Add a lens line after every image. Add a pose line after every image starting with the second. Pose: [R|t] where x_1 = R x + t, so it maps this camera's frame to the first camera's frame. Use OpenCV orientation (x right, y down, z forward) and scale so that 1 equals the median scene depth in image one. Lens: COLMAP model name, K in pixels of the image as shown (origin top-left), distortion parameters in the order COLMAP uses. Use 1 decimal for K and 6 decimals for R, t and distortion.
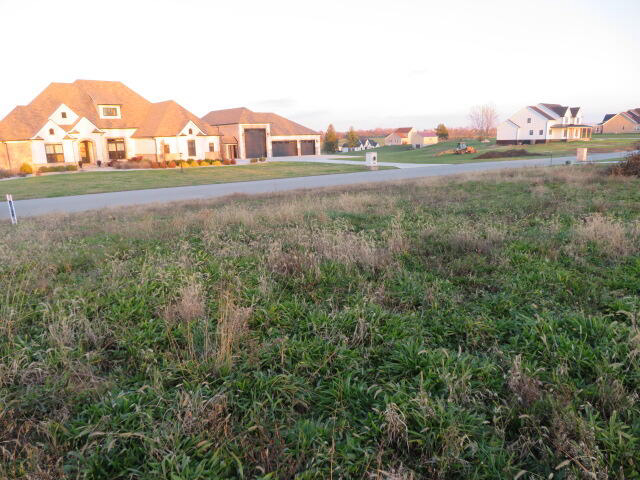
lens RADIAL K [[448.2, 0, 320.0], [0, 448.2, 240.0], [0, 0, 1]] dist [-0.021887, 0.003757]
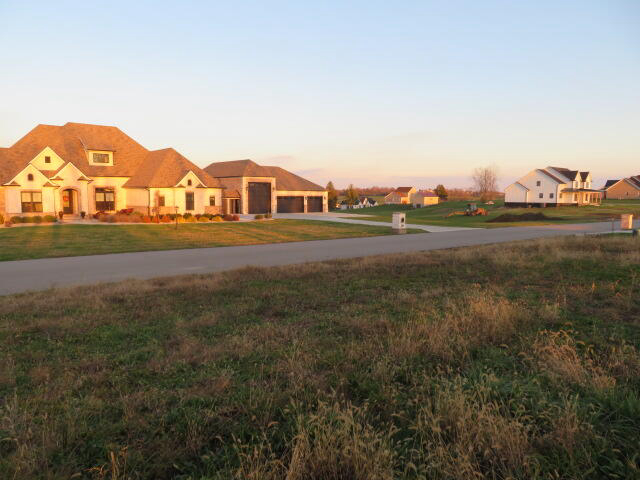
lens RADIAL K [[448.2, 0, 320.0], [0, 448.2, 240.0], [0, 0, 1]] dist [-0.021887, 0.003757]
pose [[0.999471, 0.030488, 0.011319, -0.032189], [-0.028865, 0.991973, -0.123110, -0.023938], [-0.014982, 0.122718, 0.992329, 0.109747]]
